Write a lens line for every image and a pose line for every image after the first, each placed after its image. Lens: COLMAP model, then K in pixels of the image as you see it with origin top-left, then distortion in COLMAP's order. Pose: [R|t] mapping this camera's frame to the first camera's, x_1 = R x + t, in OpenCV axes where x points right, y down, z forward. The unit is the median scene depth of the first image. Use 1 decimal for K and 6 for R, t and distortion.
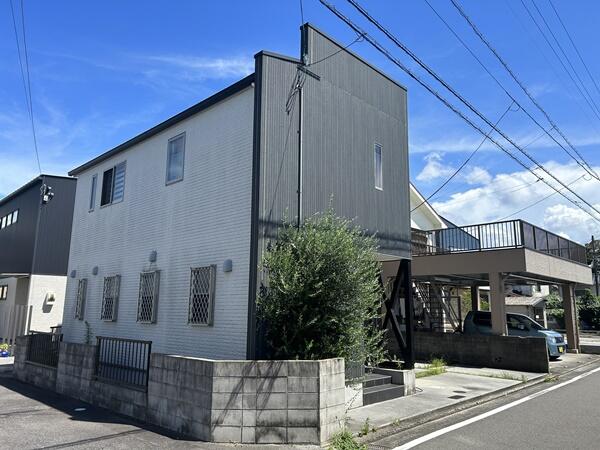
lens RADIAL K [[451.6, 0, 301.8], [0, 451.6, 225.4], [0, 0, 1]] dist [0.062237, -0.061904]
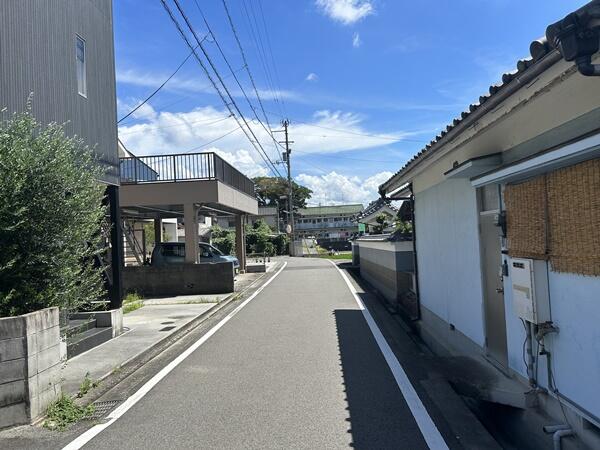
lens RADIAL K [[451.6, 0, 301.8], [0, 451.6, 225.4], [0, 0, 1]] dist [0.062237, -0.061904]
pose [[0.764286, -0.027745, 0.644280, -0.058942], [-0.064547, 0.990766, 0.119235, 0.025047], [-0.641639, -0.132717, 0.755437, 0.115802]]
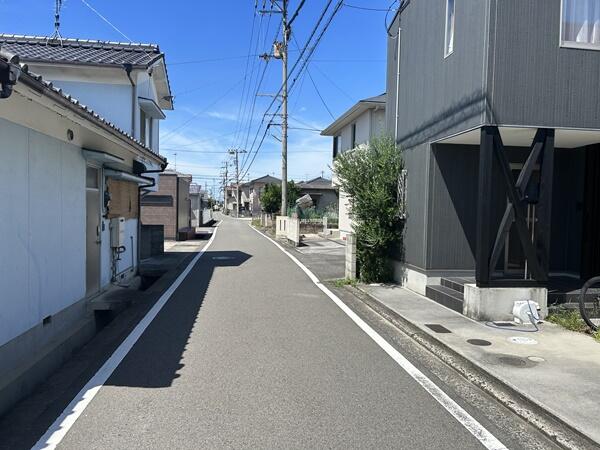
lens RADIAL K [[451.6, 0, 301.8], [0, 451.6, 225.4], [0, 0, 1]] dist [0.062237, -0.061904]
pose [[-0.615978, 0.009982, -0.787700, 0.990106], [0.121239, 0.989208, -0.082273, 0.259118], [0.778378, -0.146179, -0.610540, 1.281461]]
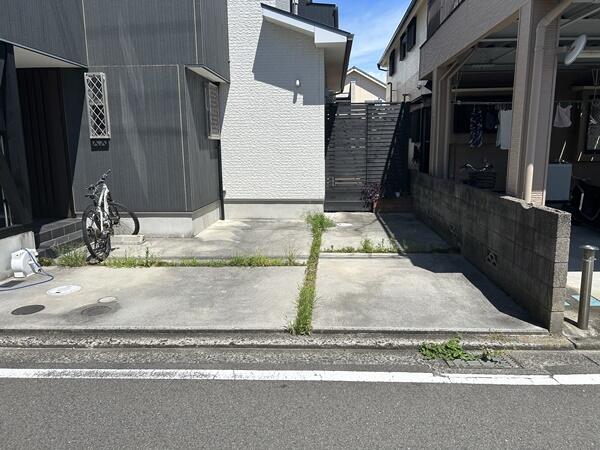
lens RADIAL K [[451.6, 0, 301.8], [0, 451.6, 225.4], [0, 0, 1]] dist [0.062237, -0.061904]
pose [[0.651306, 0.115038, -0.750045, 0.914635], [0.153535, 0.948019, 0.278725, 0.214826], [0.743120, -0.296693, 0.599788, 1.021880]]
